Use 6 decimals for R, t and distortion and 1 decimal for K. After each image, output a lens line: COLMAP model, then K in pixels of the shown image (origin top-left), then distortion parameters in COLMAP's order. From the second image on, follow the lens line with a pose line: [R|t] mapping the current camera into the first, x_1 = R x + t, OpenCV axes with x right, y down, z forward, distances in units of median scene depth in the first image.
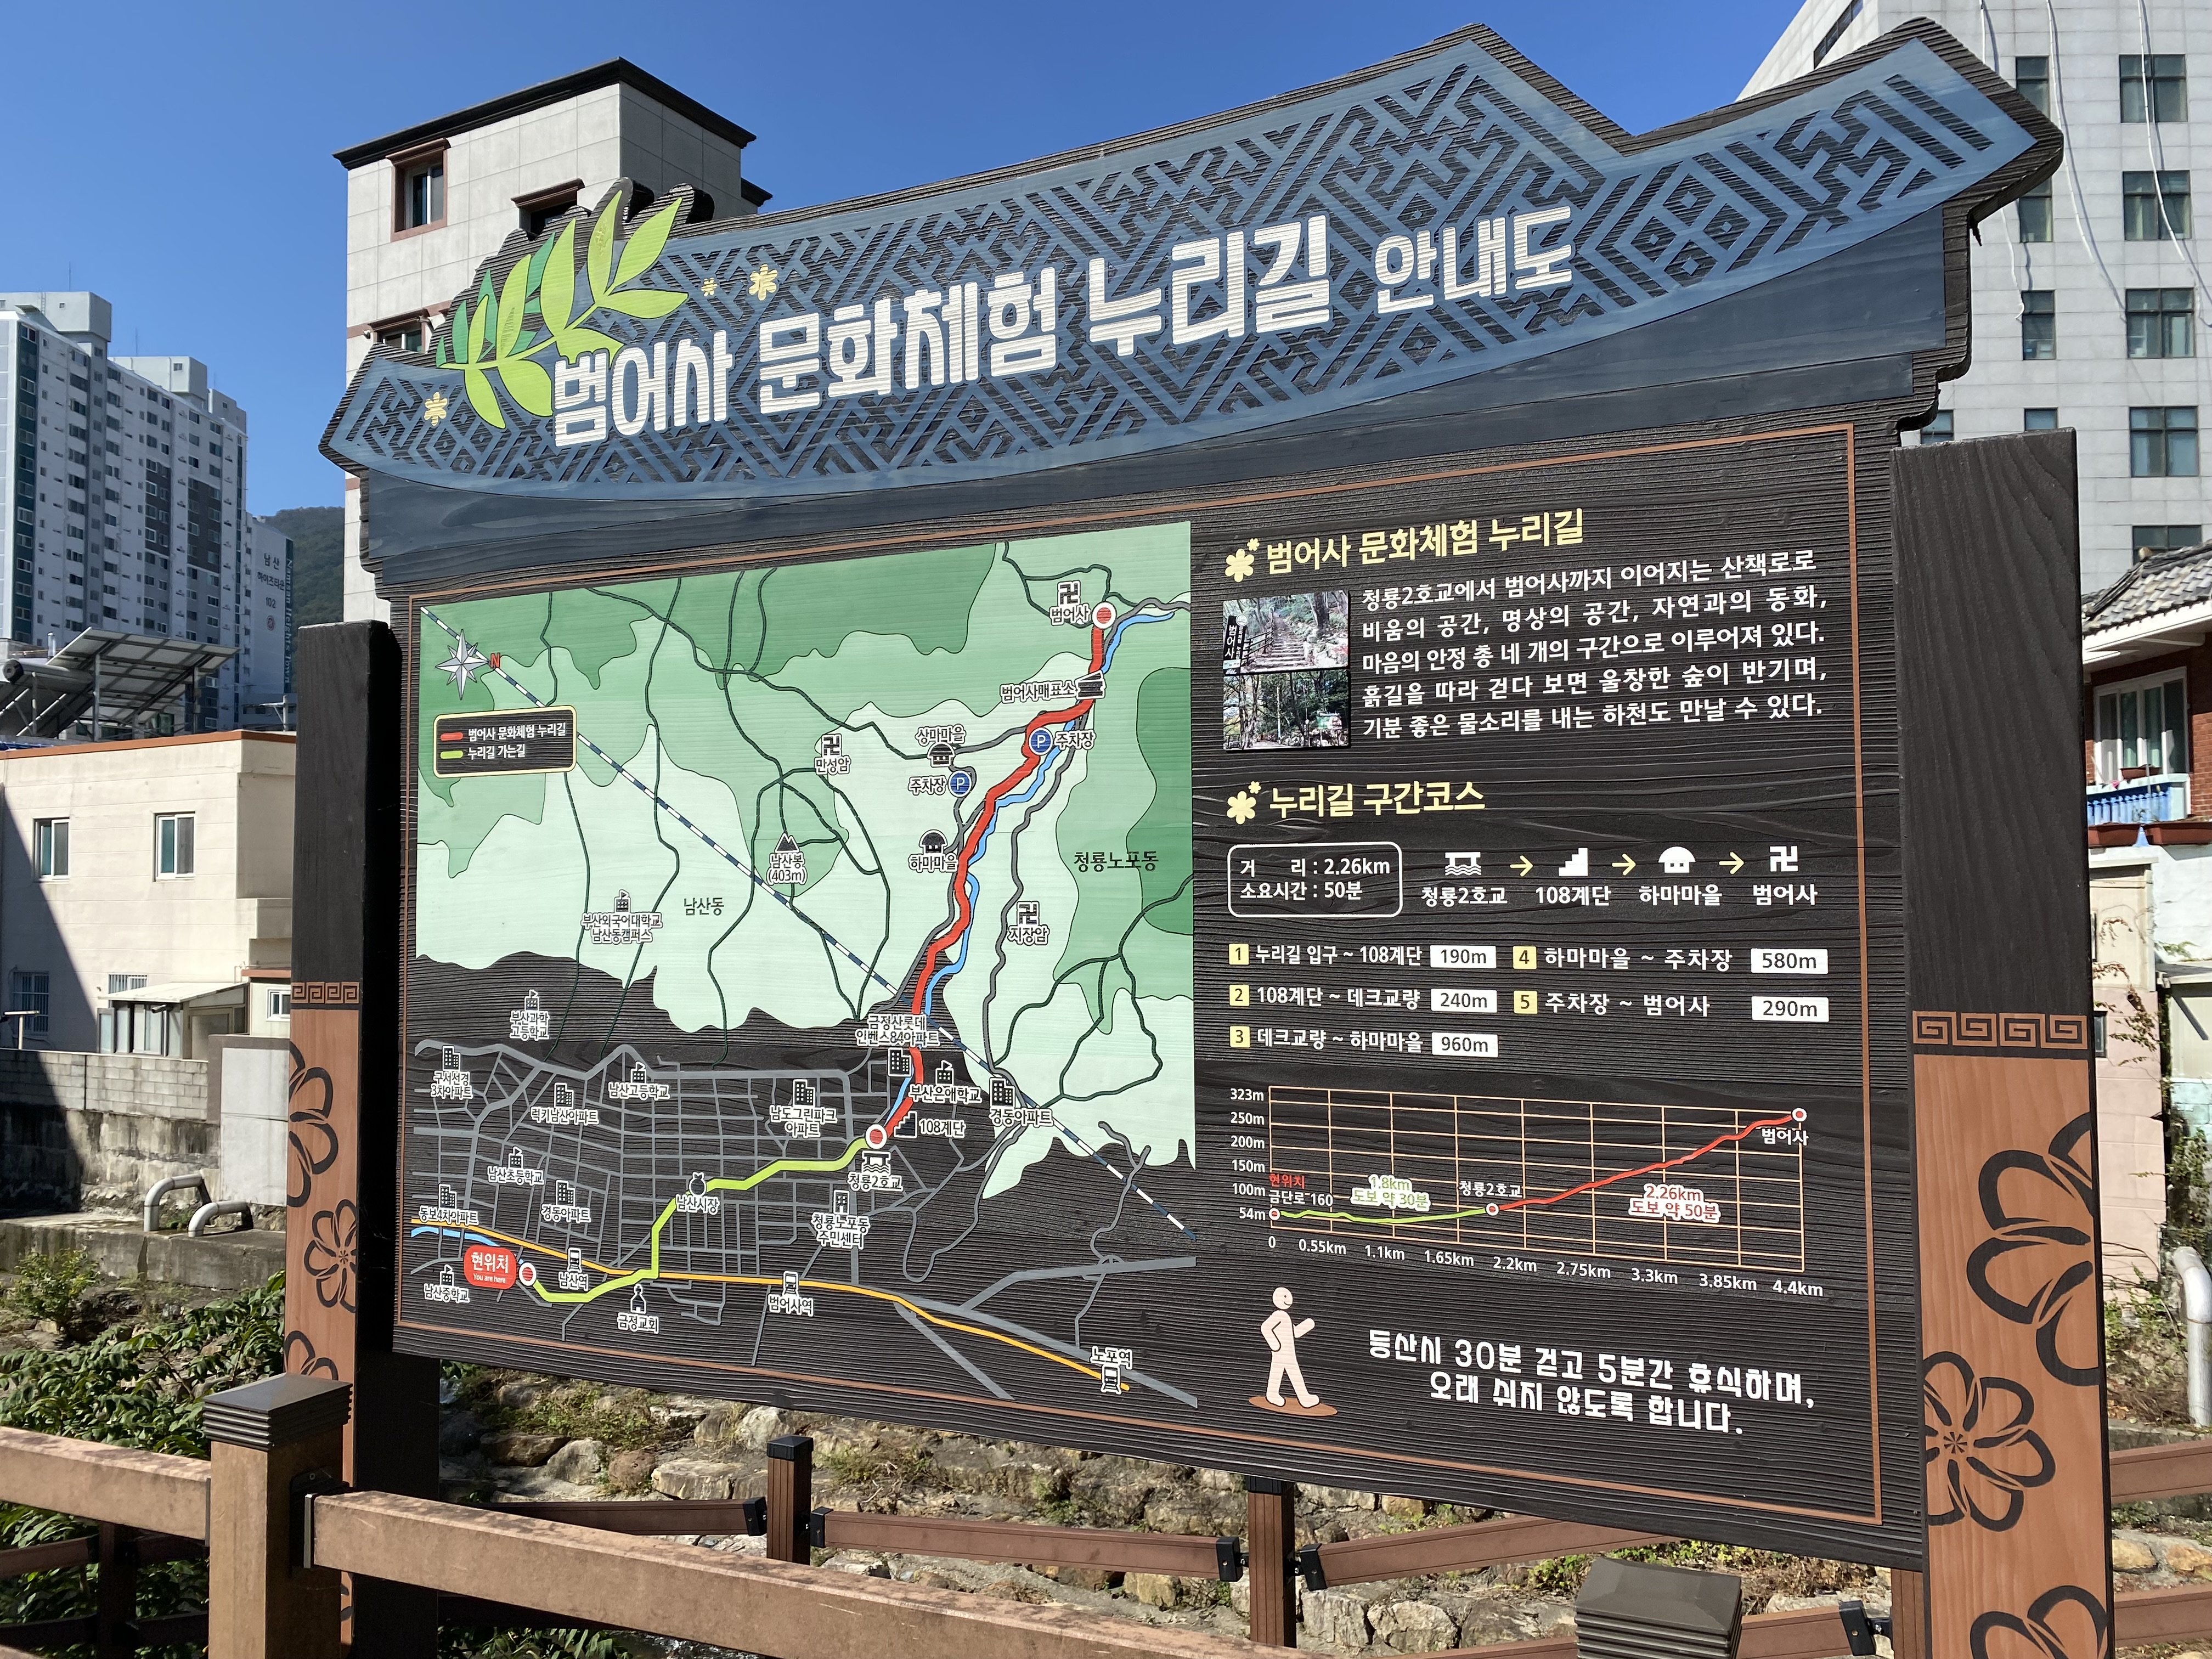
lens RADIAL K [[1677.8, 0, 1099.1], [0, 1677.8, 843.5], [0, 0, 1]] dist [0.011845, -0.011427]
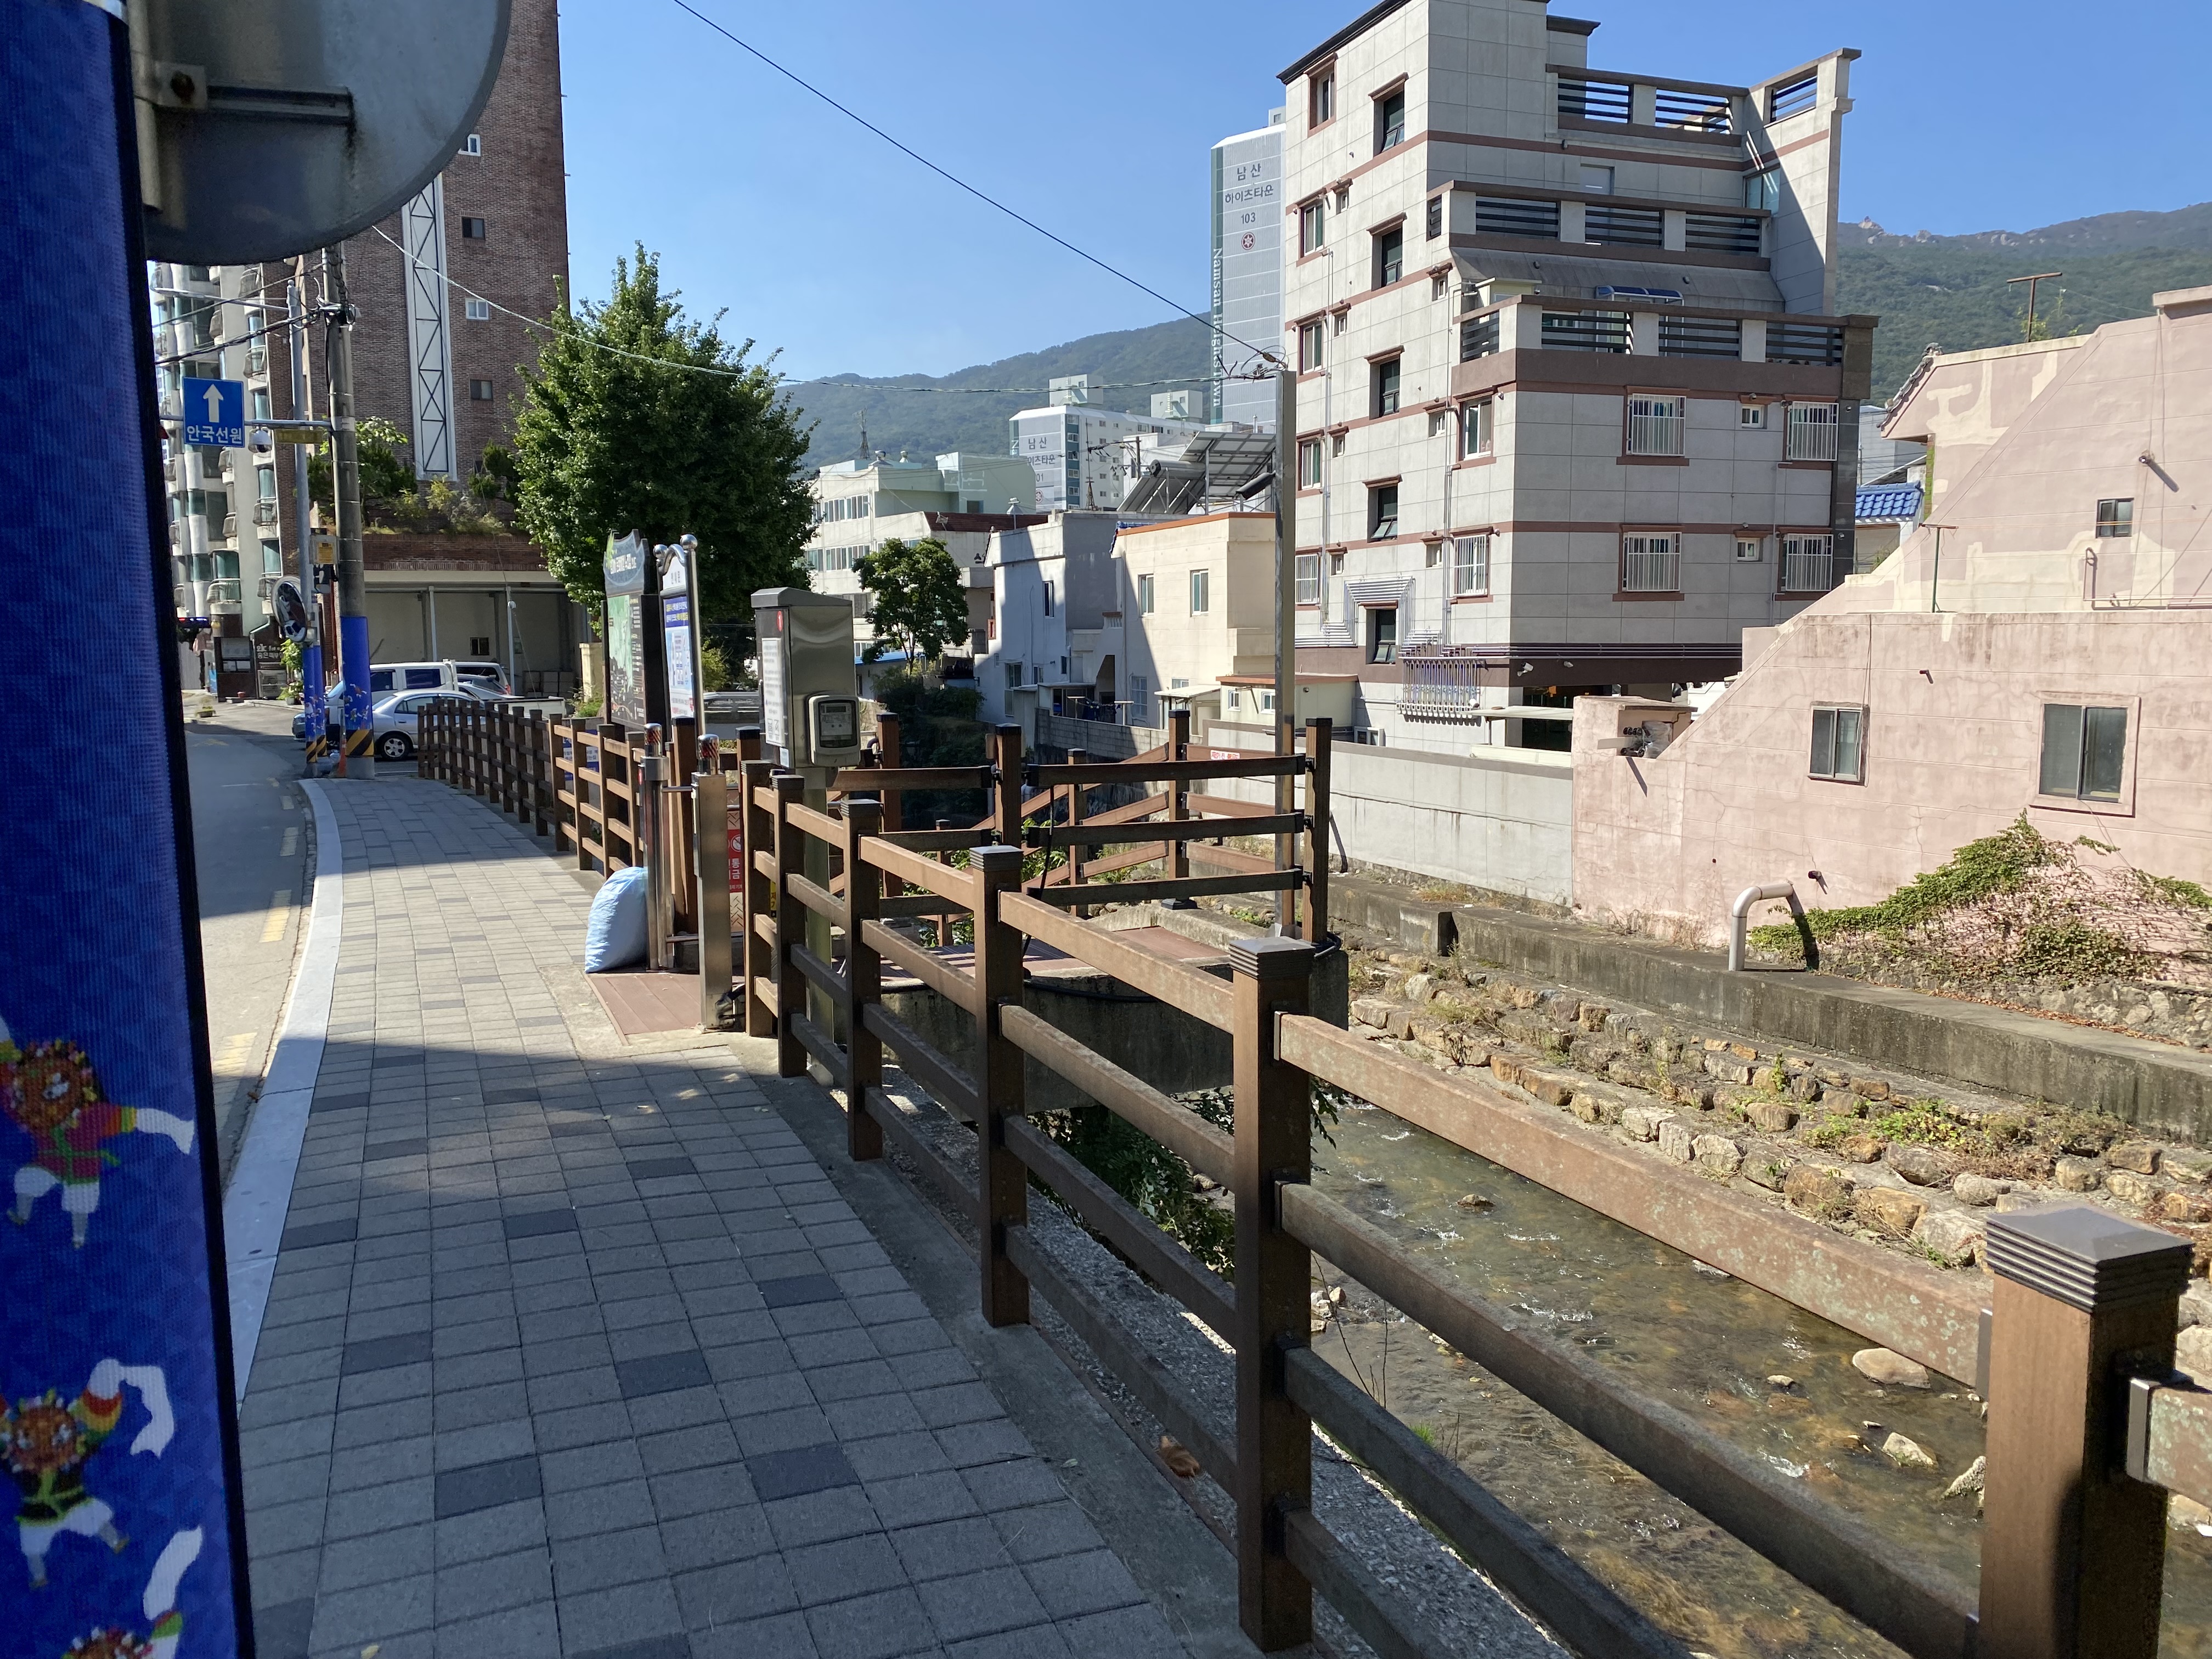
lens RADIAL K [[1648.5, 0, 1106.0], [0, 1648.5, 829.5], [0, 0, 1]] dist [0.111061, -0.240220]
pose [[0.759793, 0.077049, -0.645584, 0.361126], [0.026601, 0.988438, 0.149274, -0.012091], [0.649621, -0.130591, 0.748959, -0.181404]]
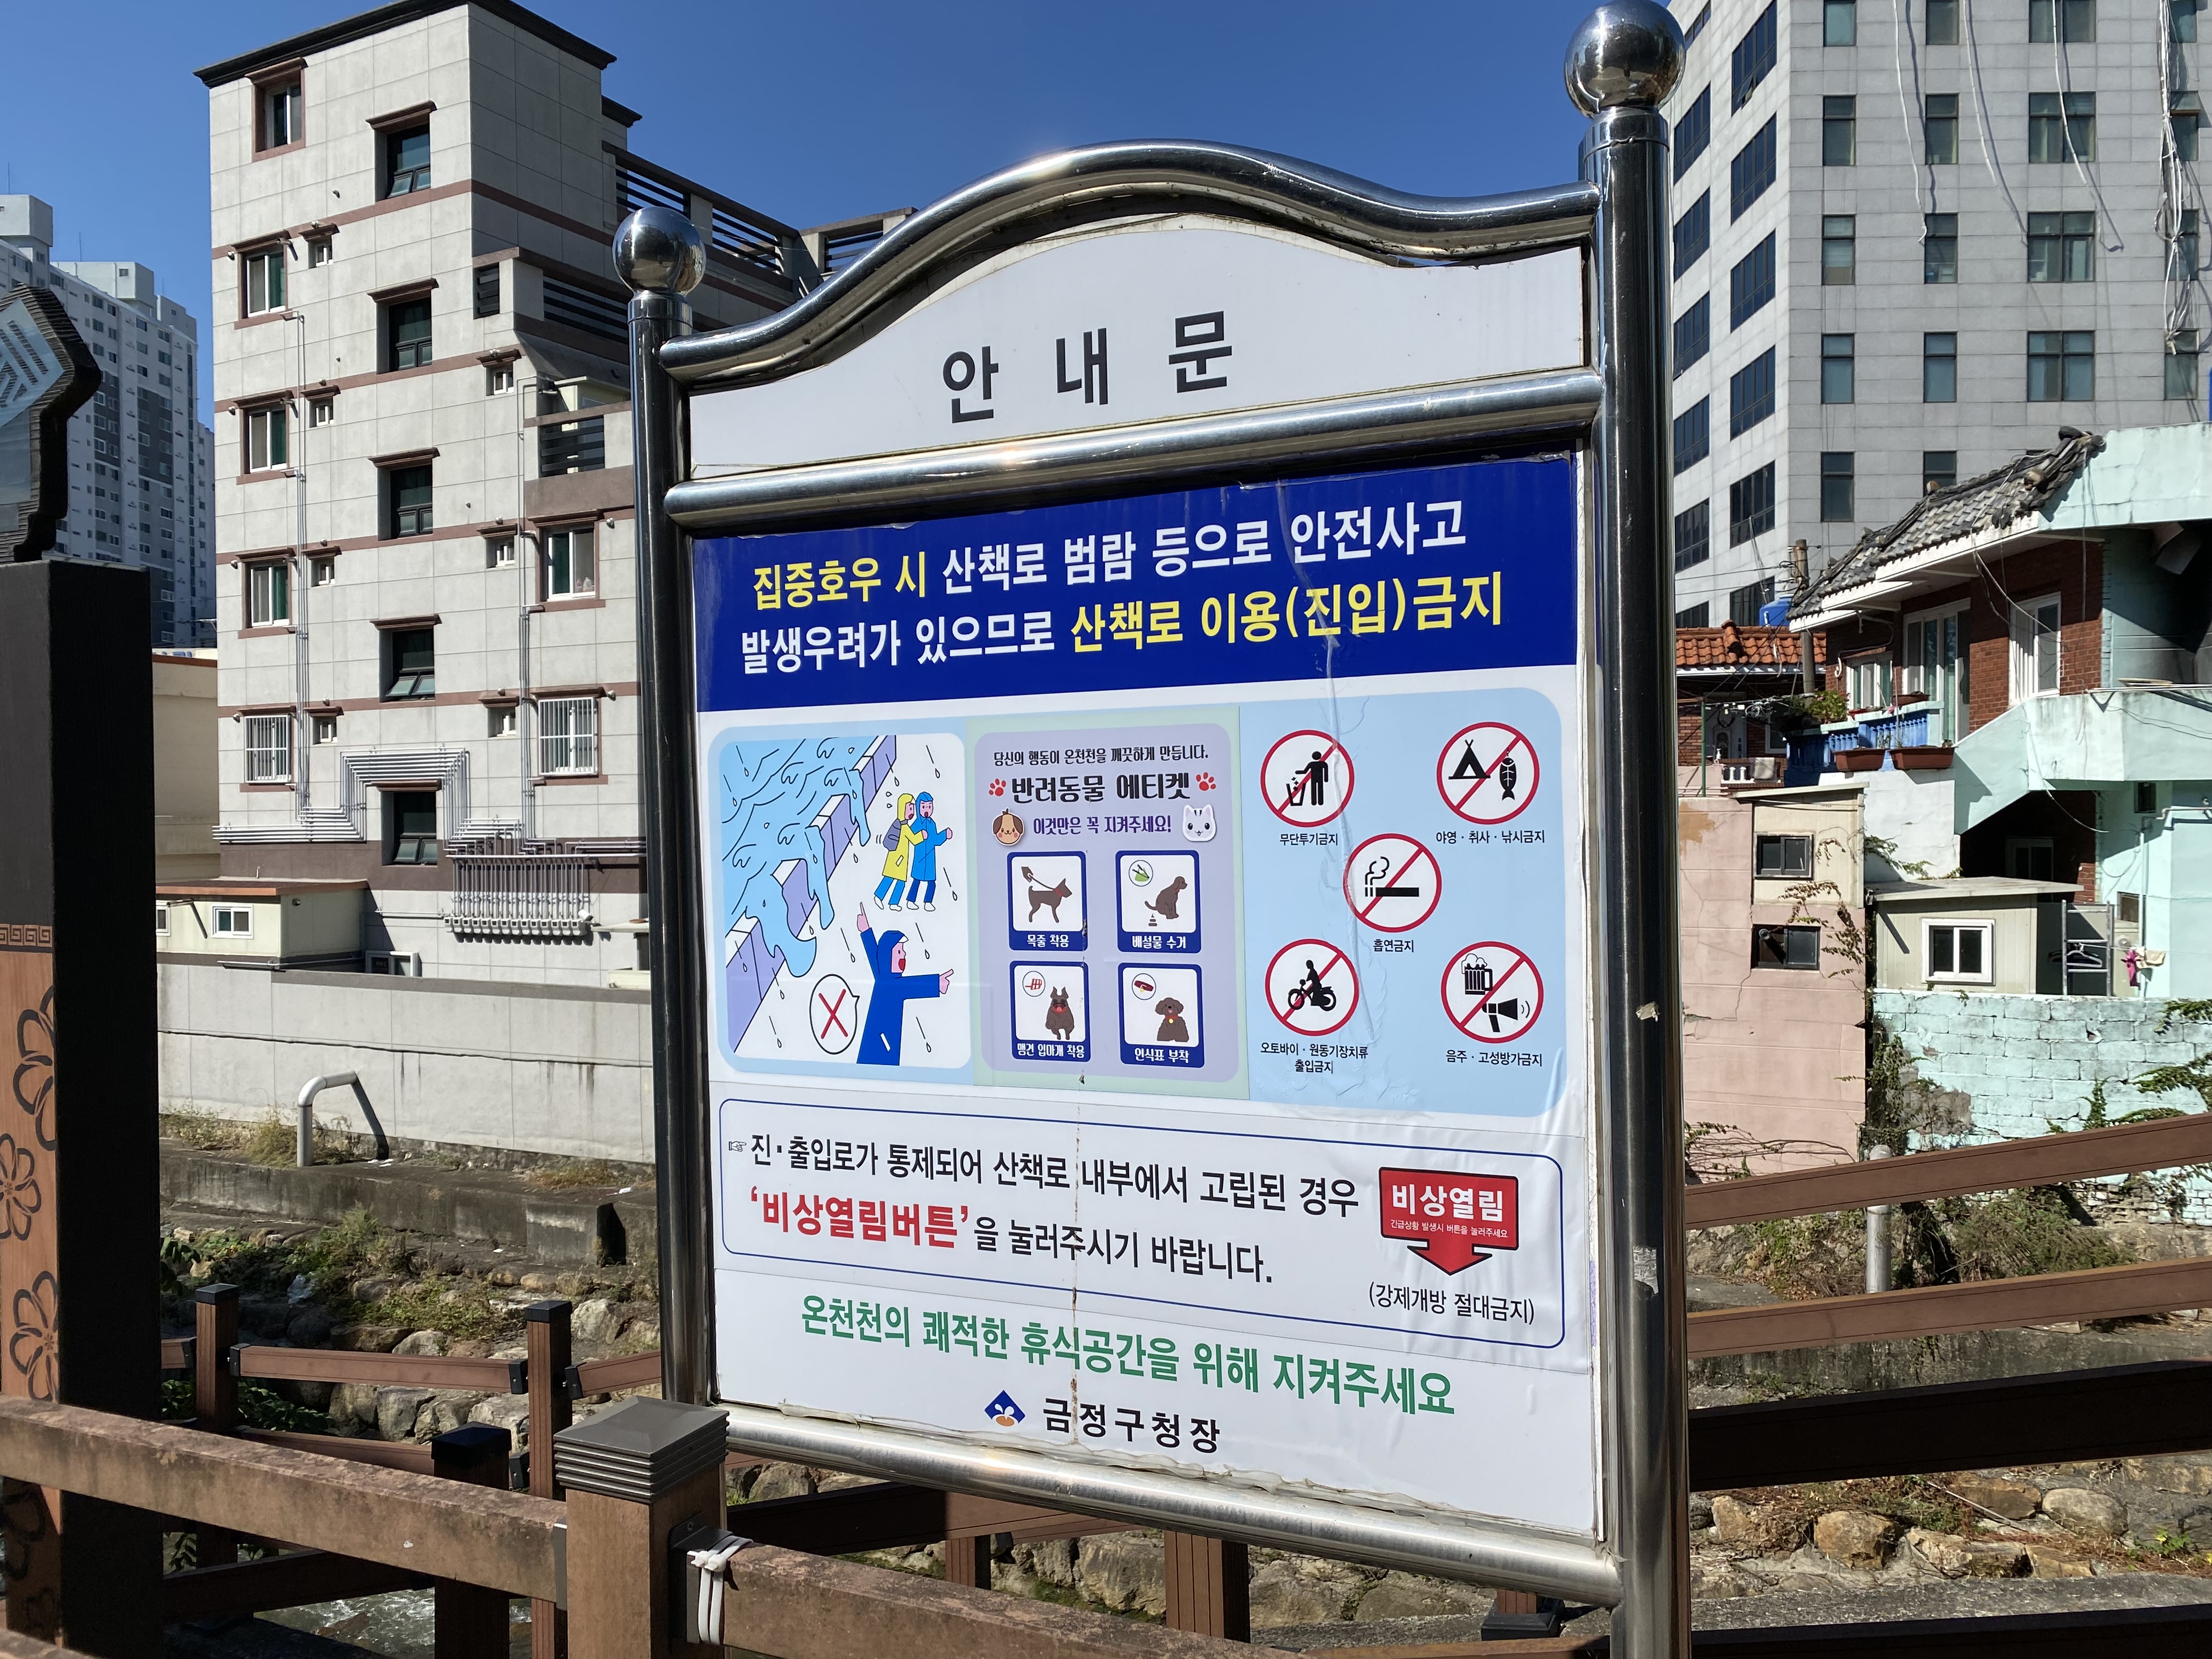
lens RADIAL K [[1676.1, 0, 1099.2], [0, 1676.1, 848.9], [0, 0, 1]] dist [0.007698, -0.005665]
pose [[0.999923, 0.001090, 0.012377, 0.071622], [-0.001746, 0.998585, 0.053142, -0.002748], [-0.012302, -0.053159, 0.998510, -0.028555]]
